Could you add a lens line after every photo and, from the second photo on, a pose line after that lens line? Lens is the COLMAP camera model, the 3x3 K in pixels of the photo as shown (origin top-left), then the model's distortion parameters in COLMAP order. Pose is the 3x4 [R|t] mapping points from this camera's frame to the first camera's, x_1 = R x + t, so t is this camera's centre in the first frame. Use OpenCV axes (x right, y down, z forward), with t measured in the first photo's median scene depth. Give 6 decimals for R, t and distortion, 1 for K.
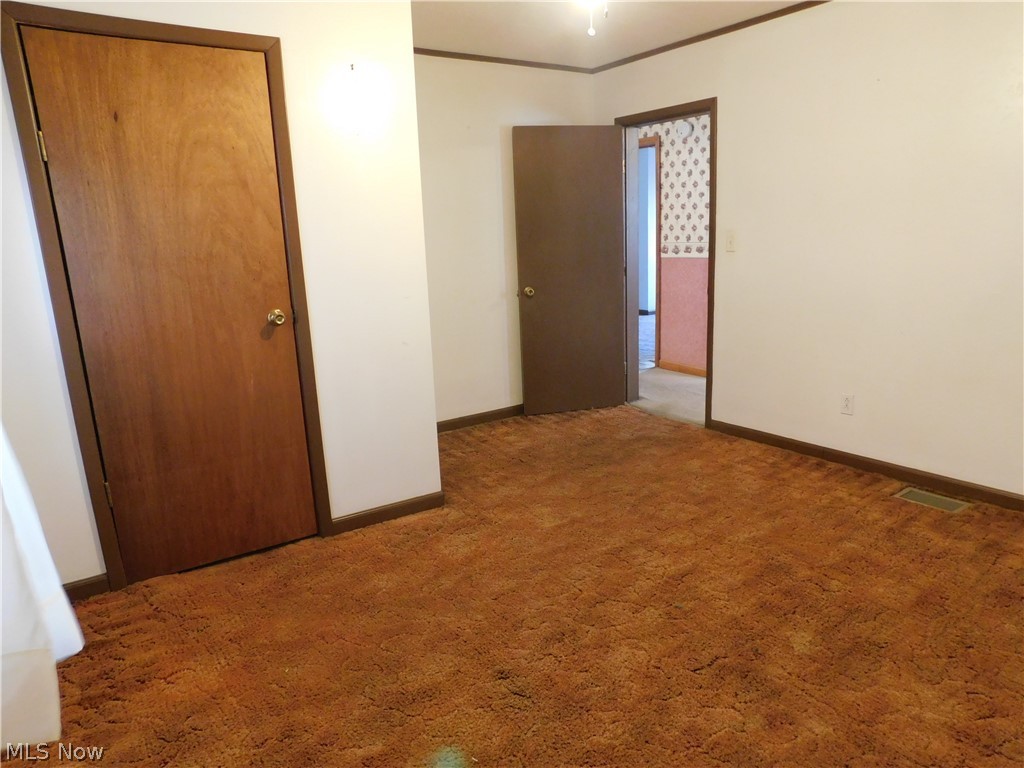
lens RADIAL K [[683.2, 0, 512.7], [0, 683.2, 385.4], [0, 0, 1]] dist [-0.007831, 0.008278]
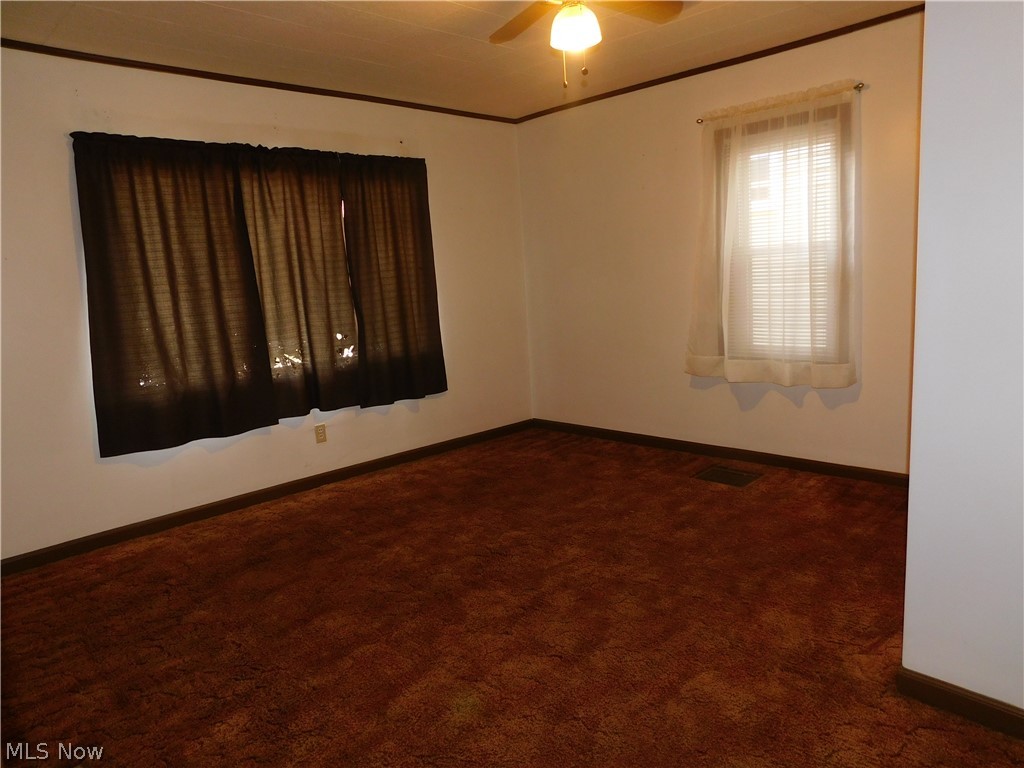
lens RADIAL K [[683.2, 0, 512.8], [0, 683.2, 384.6], [0, 0, 1]] dist [-0.007831, 0.008278]
pose [[-0.981698, 0.118725, -0.148905, 0.330999], [0.053731, 0.922795, 0.381526, -0.364654], [0.182705, 0.366542, -0.912286, 1.590408]]
